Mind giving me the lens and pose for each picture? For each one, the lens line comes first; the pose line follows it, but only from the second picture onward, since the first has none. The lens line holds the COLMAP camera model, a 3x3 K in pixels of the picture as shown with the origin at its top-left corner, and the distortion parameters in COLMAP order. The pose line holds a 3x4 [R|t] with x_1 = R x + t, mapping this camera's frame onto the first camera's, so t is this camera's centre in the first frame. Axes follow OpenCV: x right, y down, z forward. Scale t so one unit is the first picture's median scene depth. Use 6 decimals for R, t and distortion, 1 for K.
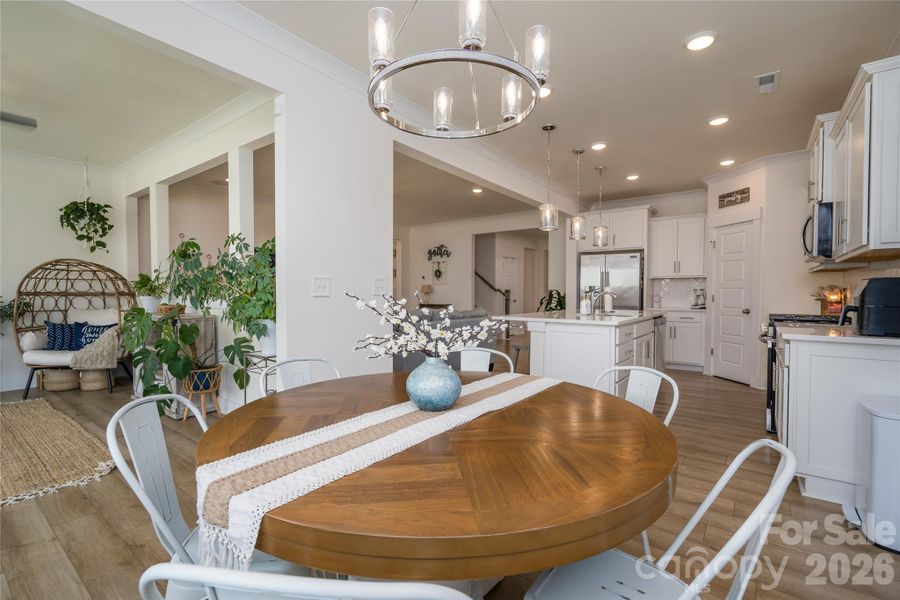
lens RADIAL K [[406.2, 0, 450.0], [0, 406.2, 300.0], [0, 0, 1]] dist [-0.001507, -0.000342]
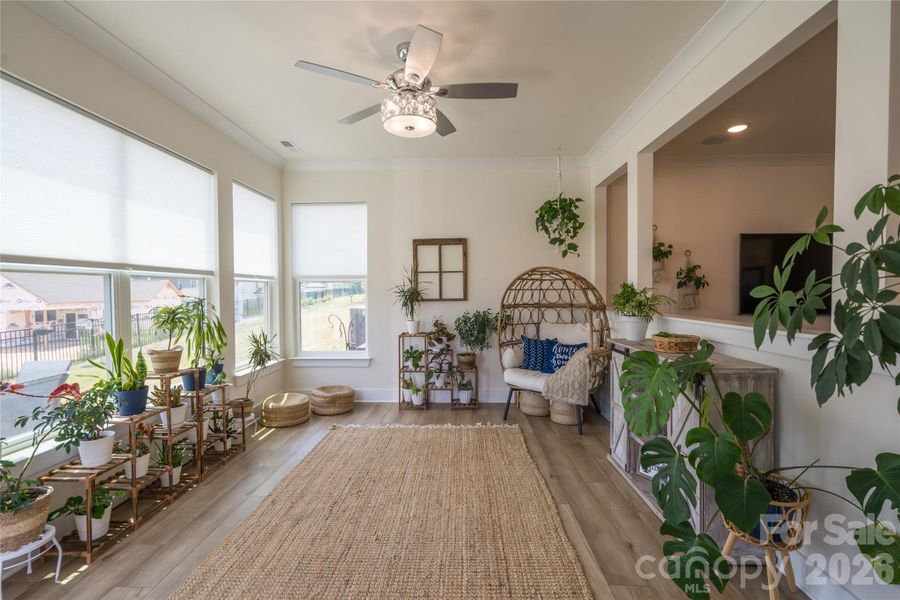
lens RADIAL K [[406.2, 0, 450.0], [0, 406.2, 300.0], [0, 0, 1]] dist [-0.001507, -0.000342]
pose [[0.573875, 0.016298, -0.818781, -0.328962], [-0.013995, 0.999851, 0.010094, -0.035100], [0.818824, 0.005666, 0.574017, 0.327216]]
